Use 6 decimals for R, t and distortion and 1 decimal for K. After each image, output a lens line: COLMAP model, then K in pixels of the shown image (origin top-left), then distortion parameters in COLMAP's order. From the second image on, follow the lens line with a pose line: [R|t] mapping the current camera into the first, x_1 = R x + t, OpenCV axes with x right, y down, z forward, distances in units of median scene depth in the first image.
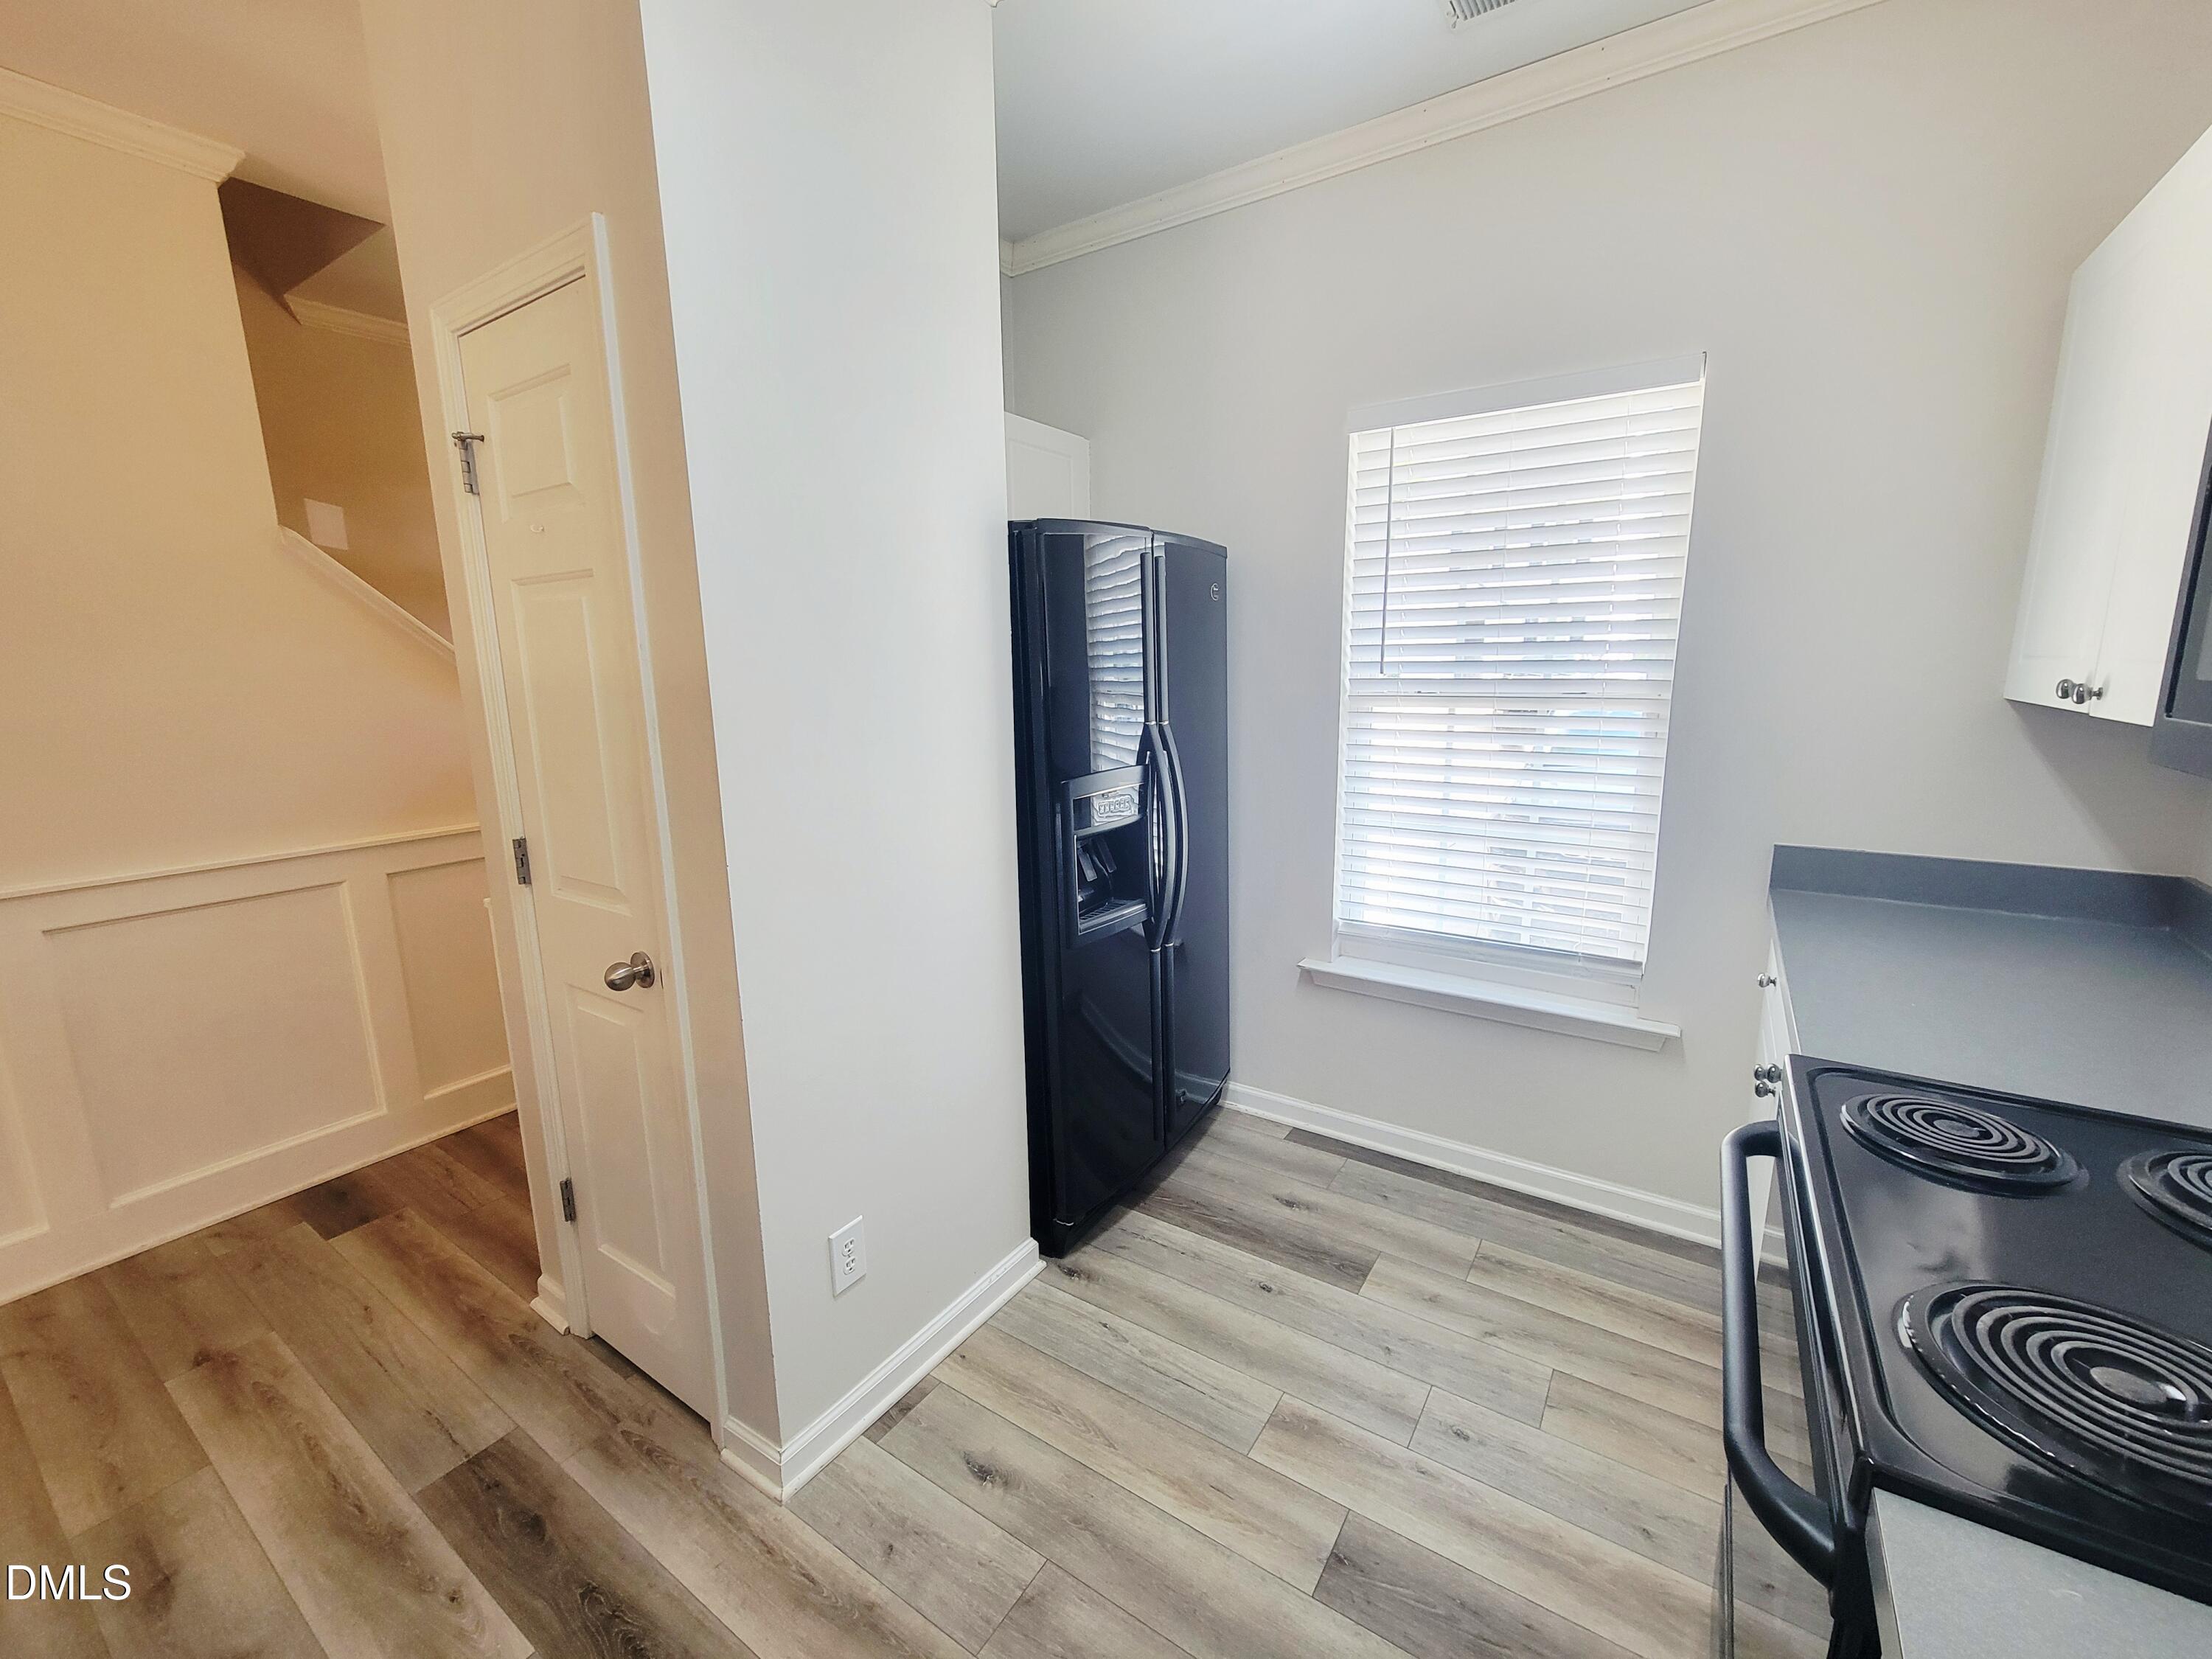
lens RADIAL K [[900.7, 0, 1111.7], [0, 900.7, 834.7], [0, 0, 1]] dist [0.006098, -0.005351]
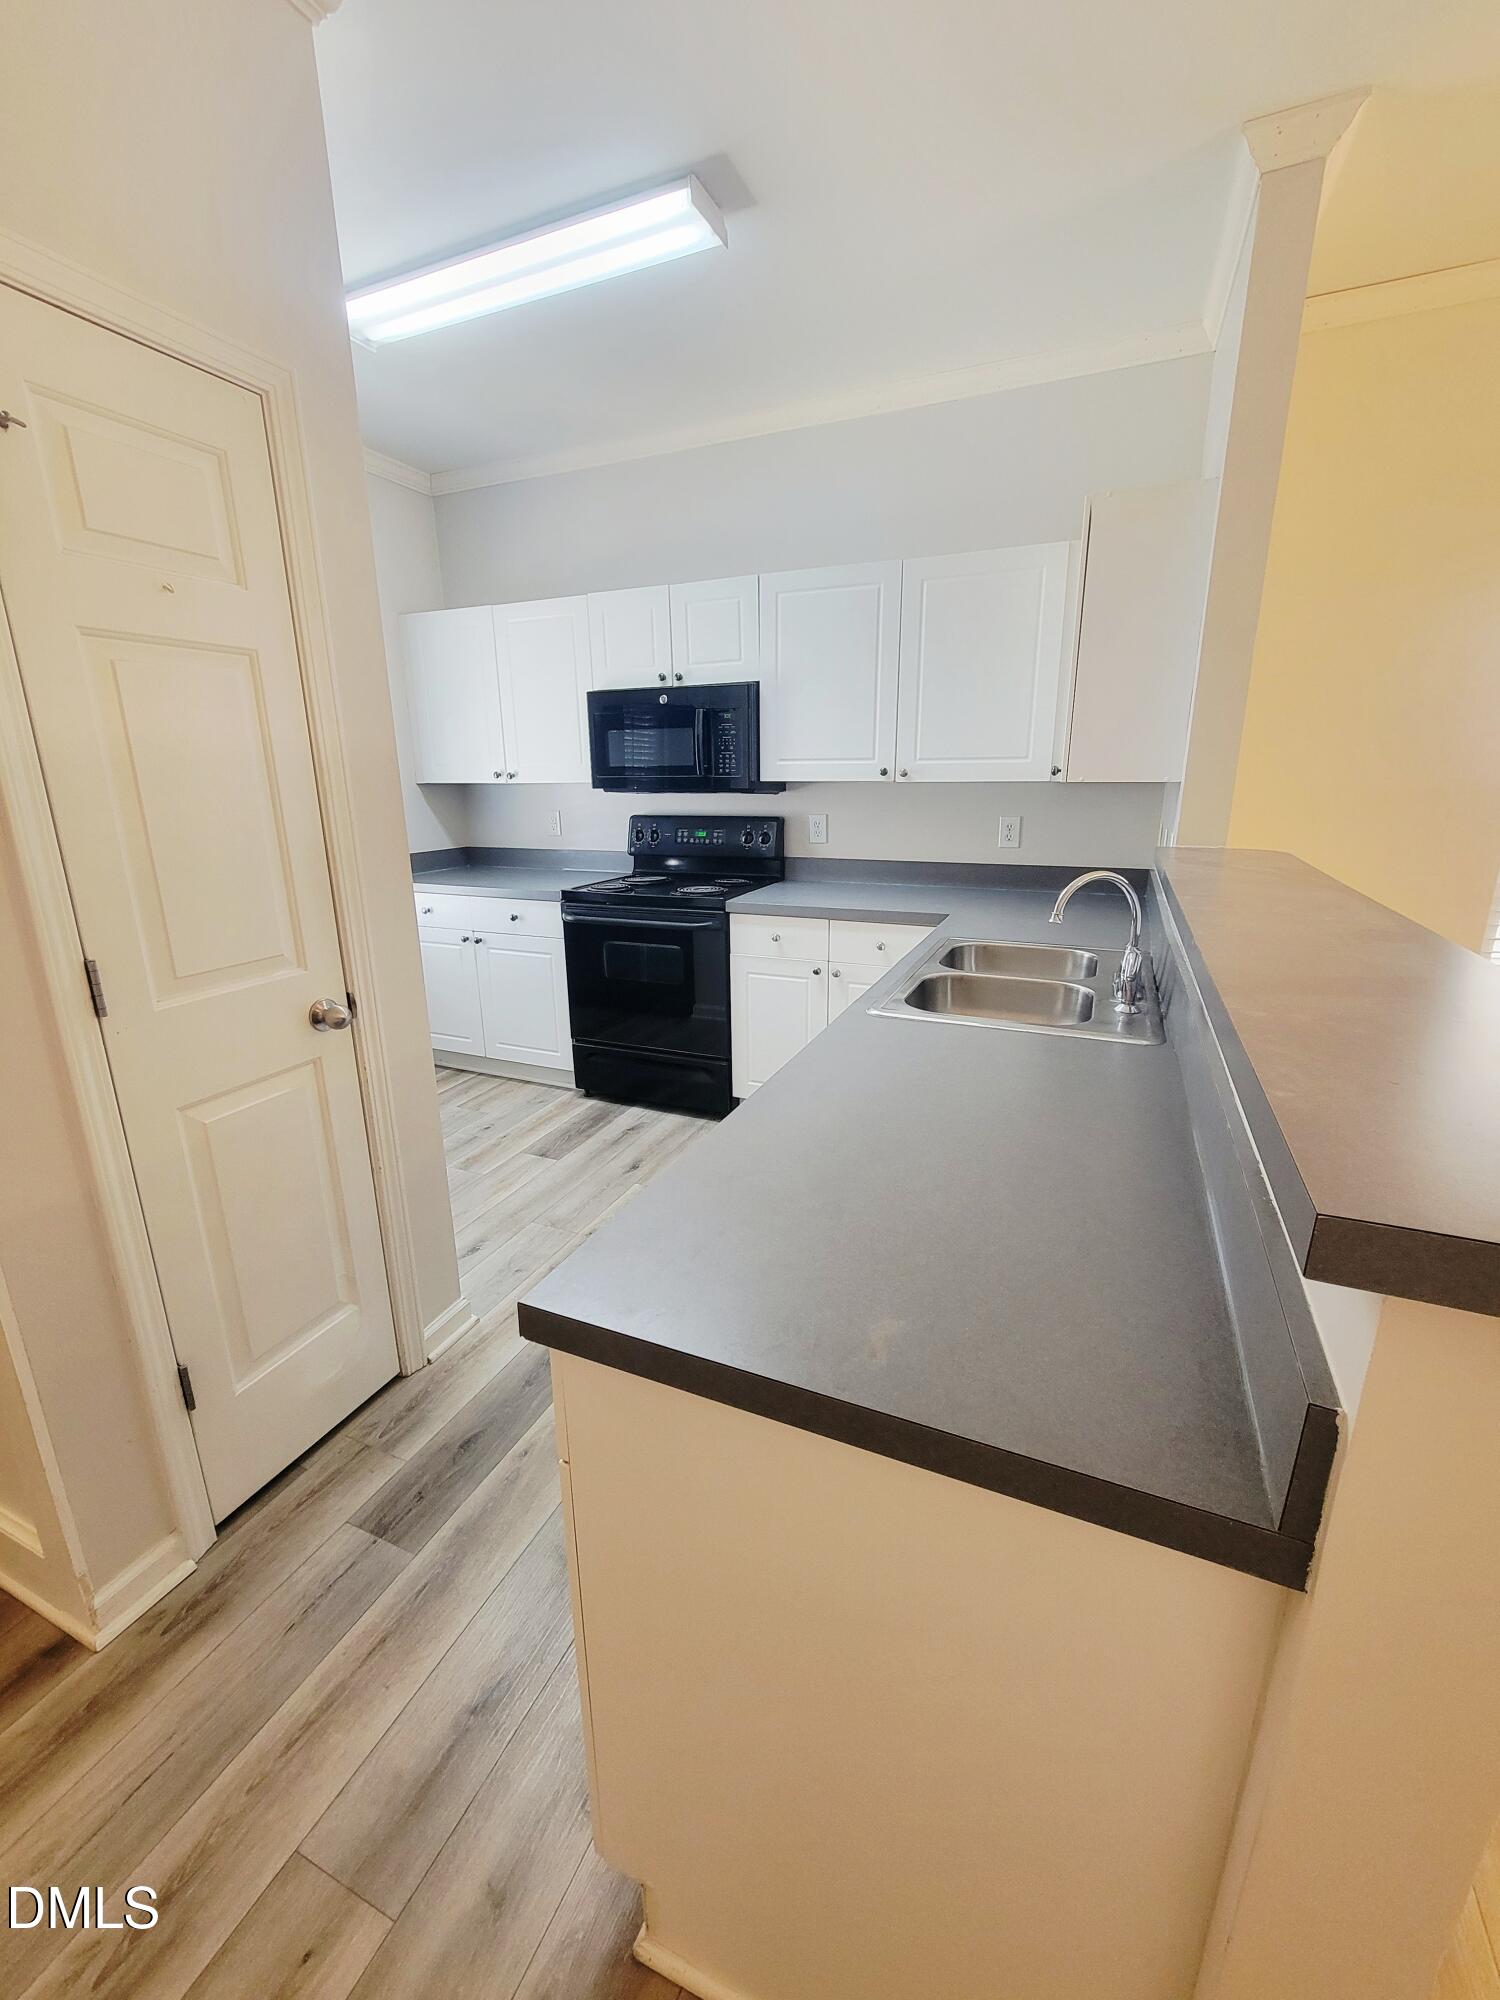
lens RADIAL K [[814.4, 0, 748.5], [0, 814.4, 987.8], [0, 0, 1]] dist [0.006098, -0.005351]
pose [[-0.180152, -0.239898, 0.953936, -1.242193], [0.196019, 0.941596, 0.273813, -0.048660], [-0.963910, 0.236317, -0.122606, 0.464306]]
